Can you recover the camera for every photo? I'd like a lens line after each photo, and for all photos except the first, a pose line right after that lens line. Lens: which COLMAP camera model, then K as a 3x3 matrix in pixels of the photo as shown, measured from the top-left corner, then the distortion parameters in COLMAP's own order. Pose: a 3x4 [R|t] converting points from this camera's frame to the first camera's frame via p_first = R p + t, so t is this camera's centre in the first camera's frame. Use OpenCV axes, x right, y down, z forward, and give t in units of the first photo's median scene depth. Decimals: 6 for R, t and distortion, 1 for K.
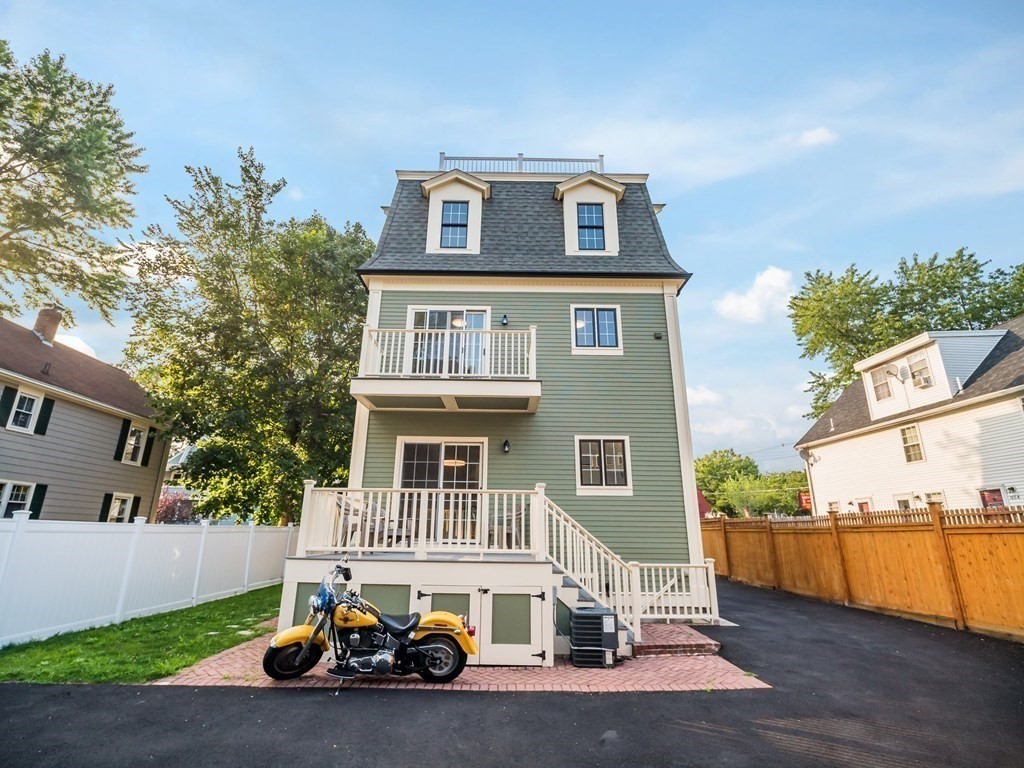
lens RADIAL K [[466.8, 0, 507.5], [0, 466.8, 387.2], [0, 0, 1]] dist [-0.019864, -0.001135]
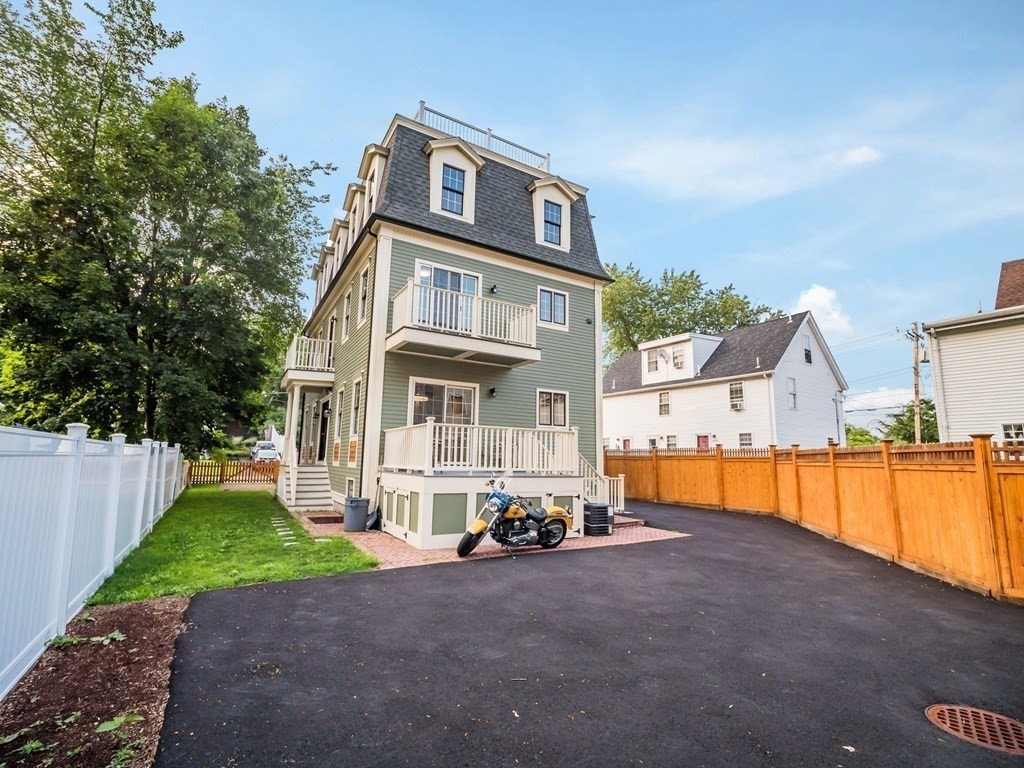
lens RADIAL K [[466.8, 0, 507.5], [0, 466.8, 387.2], [0, 0, 1]] dist [-0.019864, -0.001135]
pose [[0.864113, 0.082551, 0.496481, -0.597231], [-0.158590, 0.980865, 0.112932, -0.037887], [-0.477658, -0.176323, 0.860670, -0.120079]]
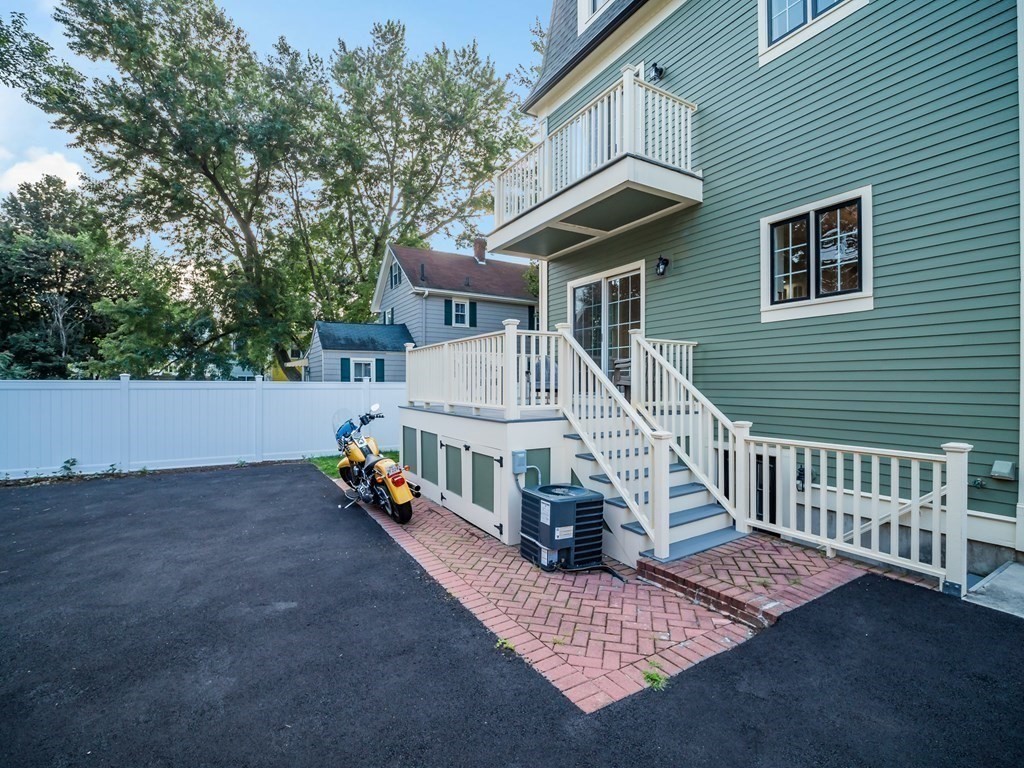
lens RADIAL K [[466.8, 0, 507.5], [0, 466.8, 387.2], [0, 0, 1]] dist [-0.019864, -0.001135]
pose [[0.503166, -0.005692, -0.864171, 0.472961], [0.262037, 0.953906, 0.146288, 0.135270], [0.823505, -0.300052, 0.481464, 0.415156]]
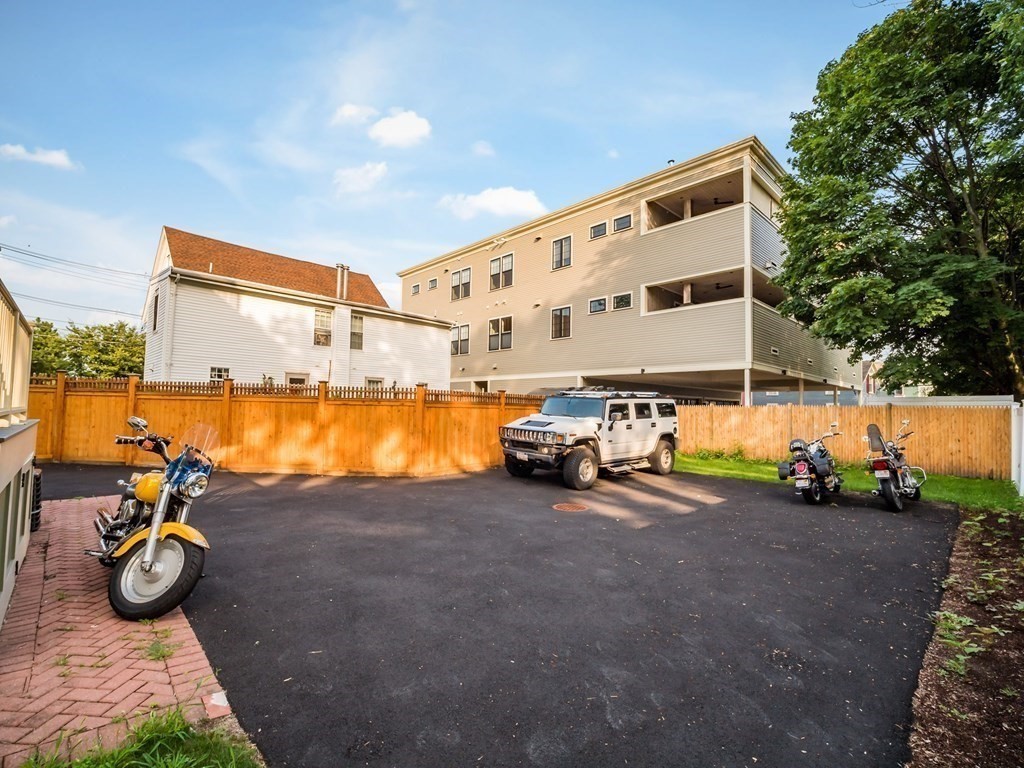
lens RADIAL K [[466.8, 0, 507.5], [0, 466.8, 387.2], [0, 0, 1]] dist [-0.019864, -0.001135]
pose [[-0.680783, 0.012371, 0.732381, -0.659140], [-0.241238, 0.940290, -0.240124, 0.199737], [-0.691620, -0.340150, -0.637149, 0.610637]]
